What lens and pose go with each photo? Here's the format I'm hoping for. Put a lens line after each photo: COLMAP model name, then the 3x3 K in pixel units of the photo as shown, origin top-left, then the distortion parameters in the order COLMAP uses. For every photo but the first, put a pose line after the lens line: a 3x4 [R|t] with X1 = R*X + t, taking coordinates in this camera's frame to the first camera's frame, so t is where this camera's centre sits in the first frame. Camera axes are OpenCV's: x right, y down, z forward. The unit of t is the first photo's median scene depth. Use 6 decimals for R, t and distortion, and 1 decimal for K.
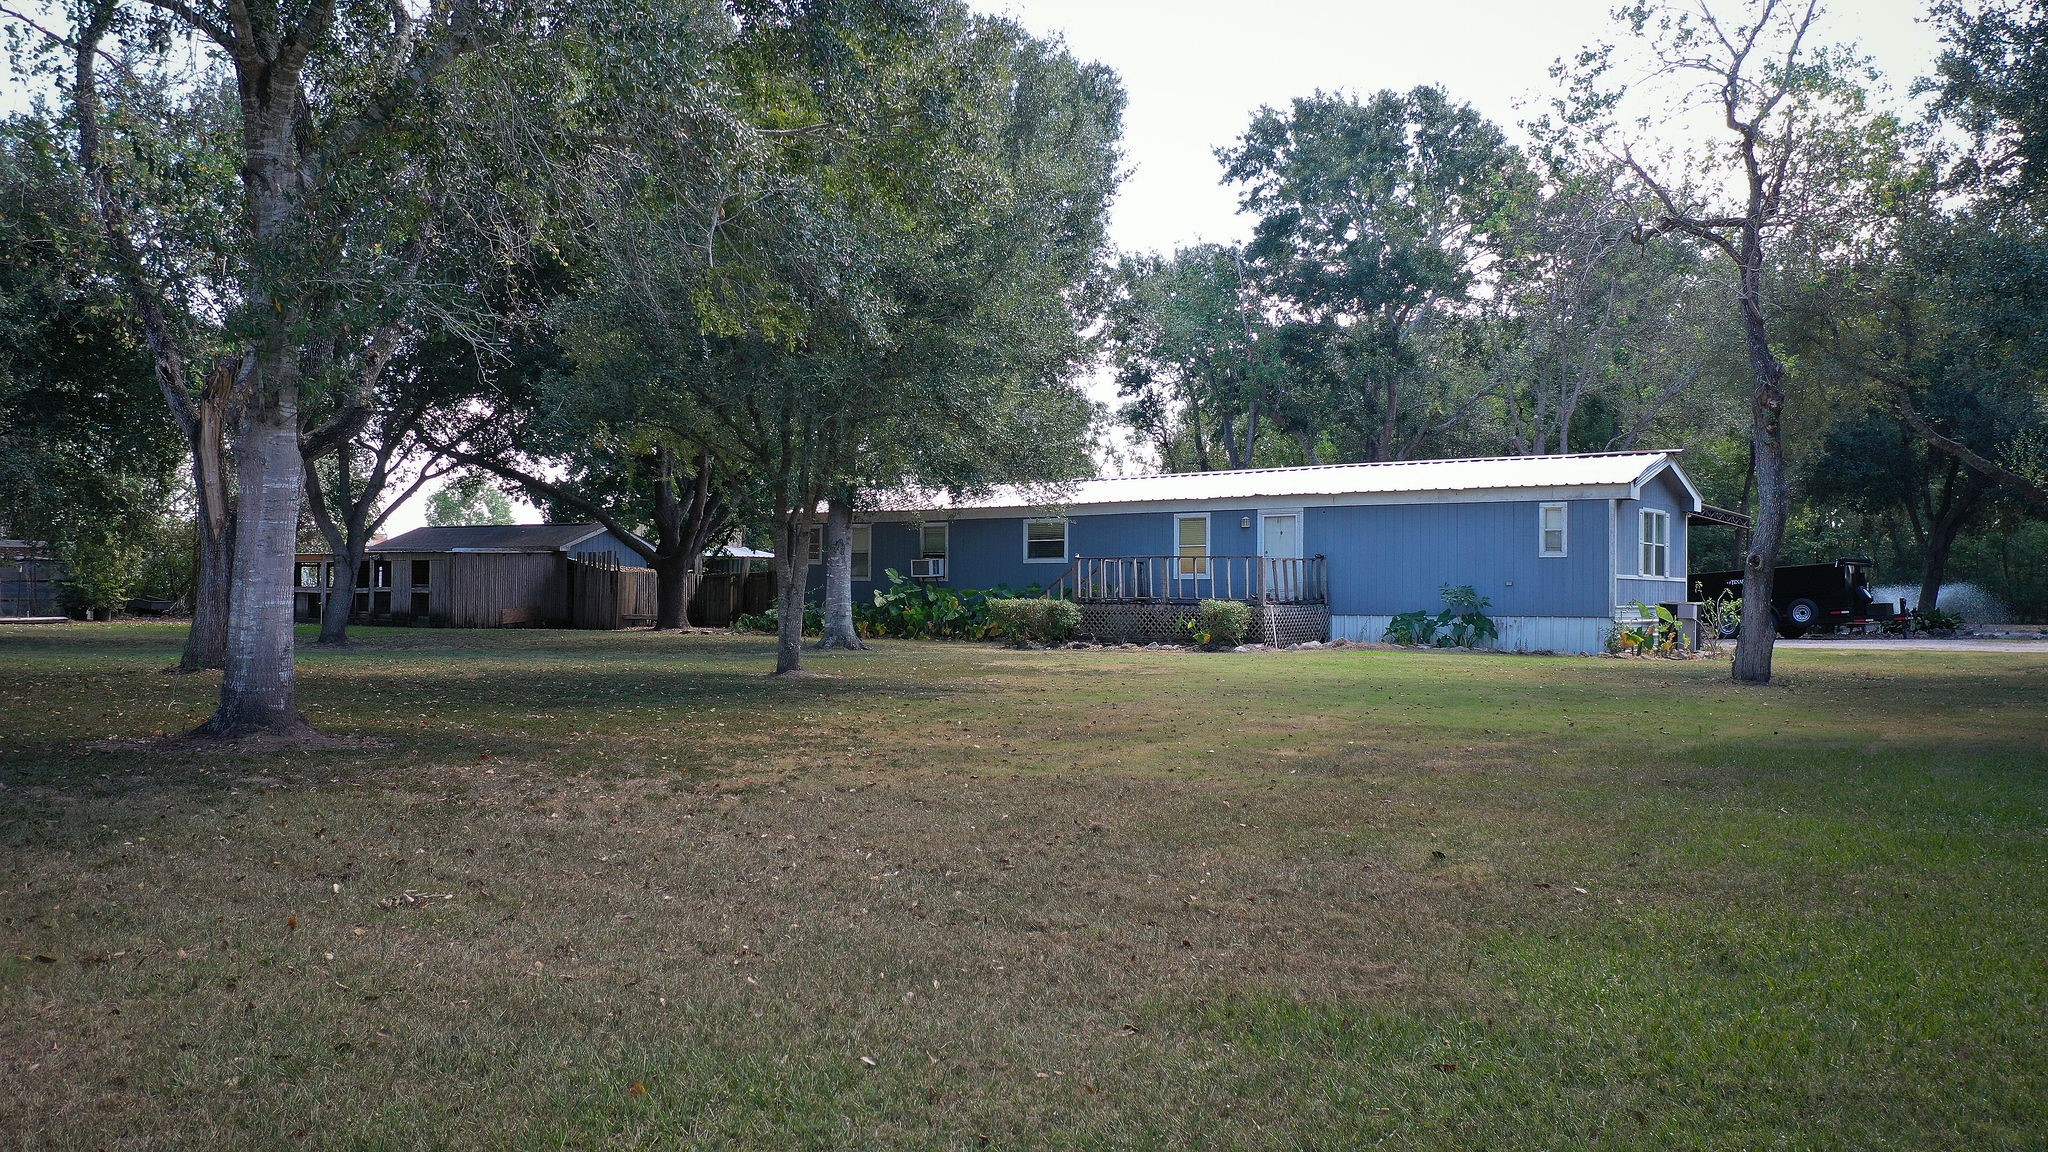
lens RADIAL K [[1614.1, 0, 1029.9], [0, 1614.1, 573.4], [0, 0, 1]] dist [0.004651, 0.003750]
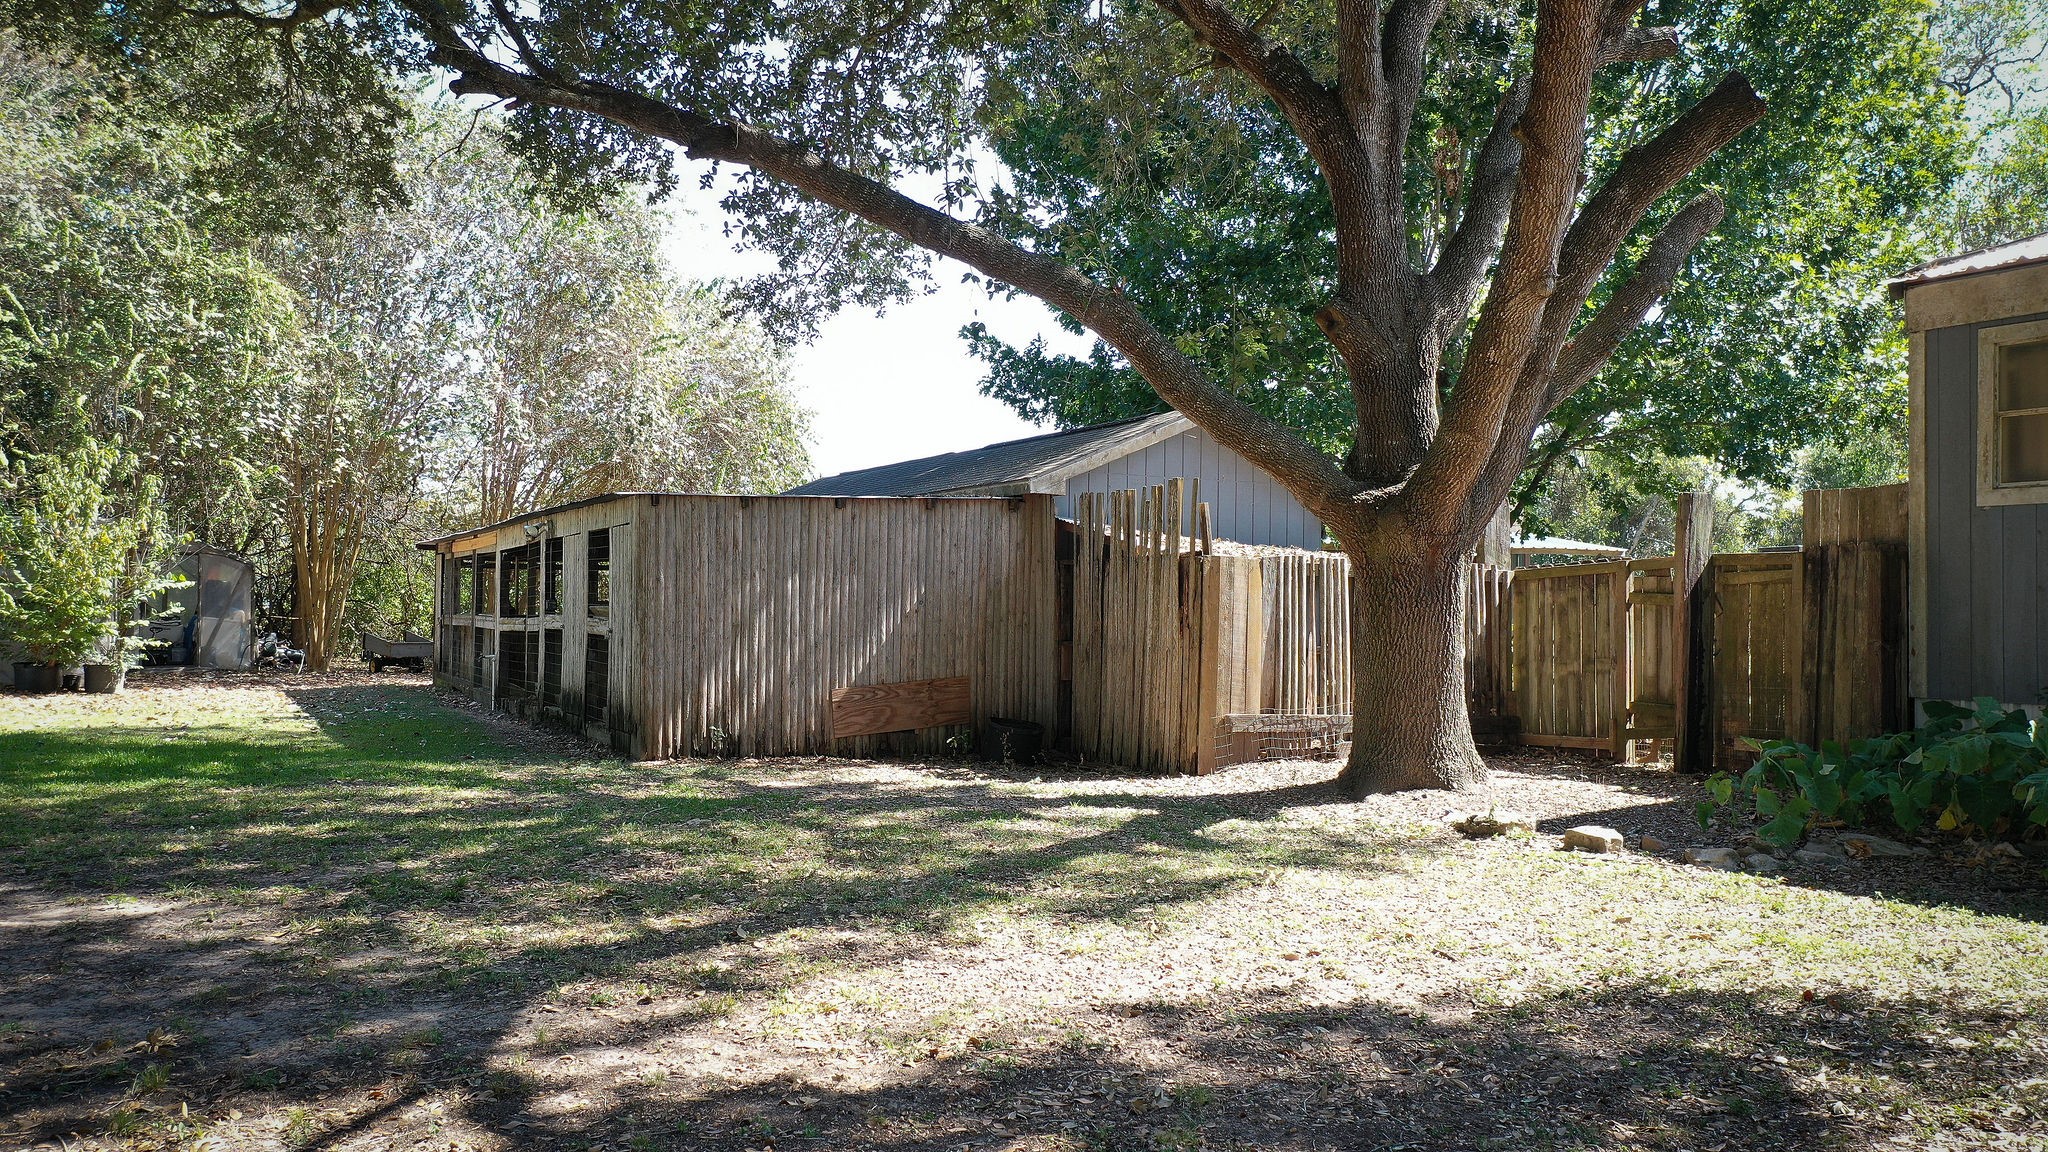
lens RADIAL K [[1614.1, 0, 1027.5], [0, 1614.1, 572.7], [0, 0, 1]] dist [0.004651, 0.003750]
pose [[0.917259, -0.011395, -0.398128, -0.172530], [0.010863, 0.999935, -0.003590, 0.001947], [0.398143, -0.001032, 0.917323, 0.731845]]
